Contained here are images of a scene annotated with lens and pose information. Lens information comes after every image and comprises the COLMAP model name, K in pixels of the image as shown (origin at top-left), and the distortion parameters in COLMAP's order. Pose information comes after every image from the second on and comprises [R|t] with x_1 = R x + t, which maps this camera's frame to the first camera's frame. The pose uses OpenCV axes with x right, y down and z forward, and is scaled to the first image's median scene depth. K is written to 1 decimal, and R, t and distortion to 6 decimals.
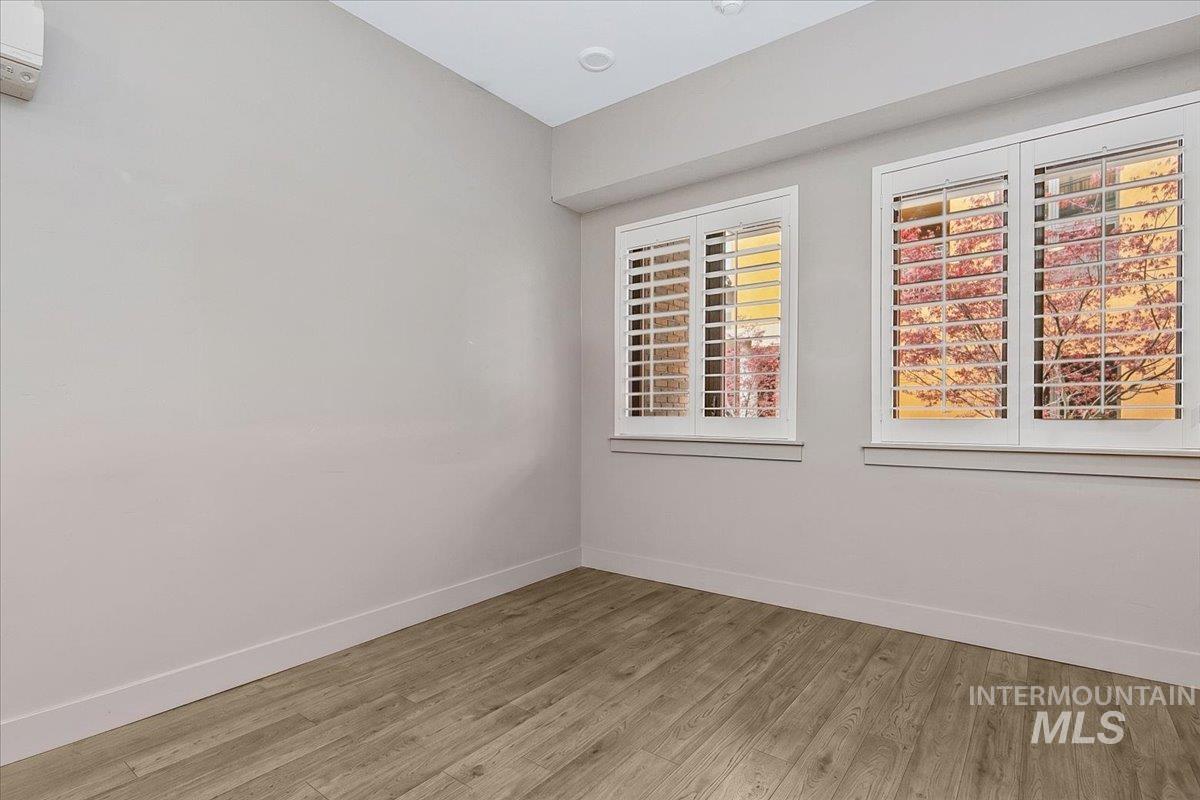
lens RADIAL K [[590.8, 0, 596.7], [0, 590.8, 419.5], [0, 0, 1]] dist [-0.000983, -0.000188]
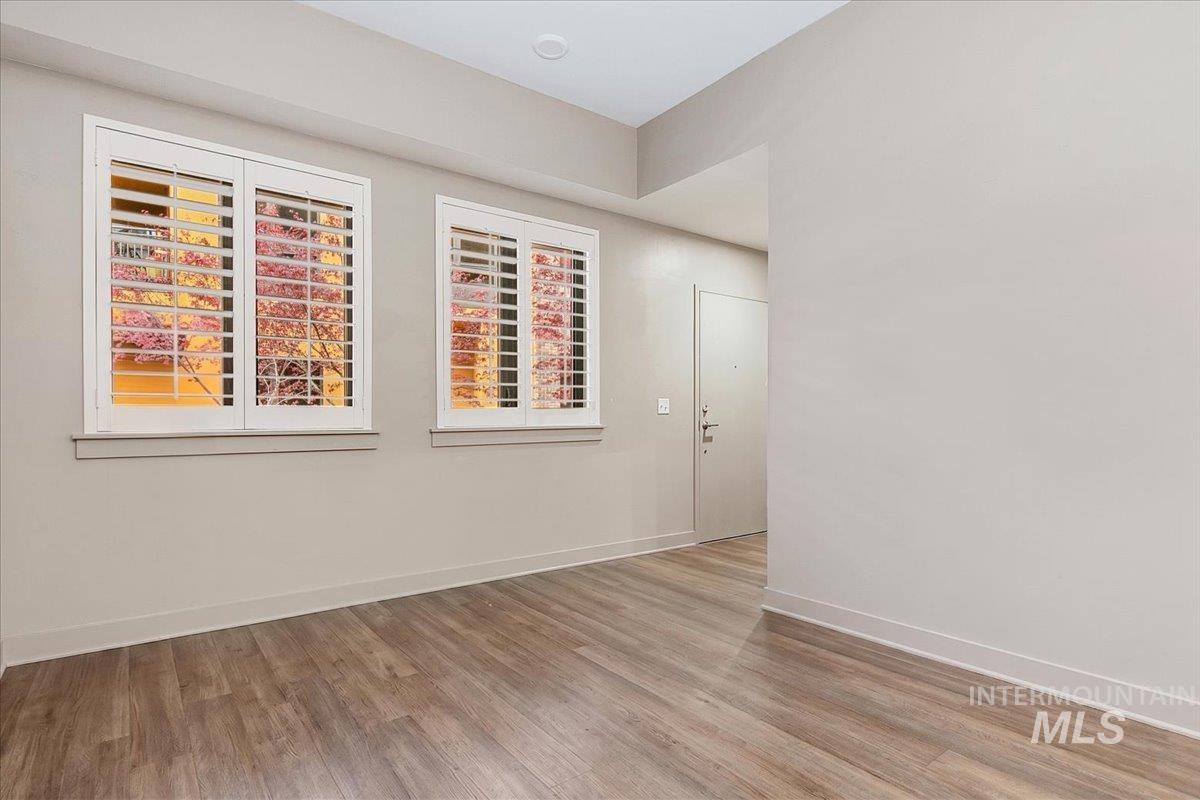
lens RADIAL K [[563.8, 0, 571.7], [0, 563.8, 404.1], [0, 0, 1]] dist [-0.000440, 0.000041]
pose [[0.307201, 0.001968, 0.951643, -0.484291], [0.001221, 0.999996, -0.002462, -0.005090], [-0.951644, 0.001918, 0.307197, 0.370780]]
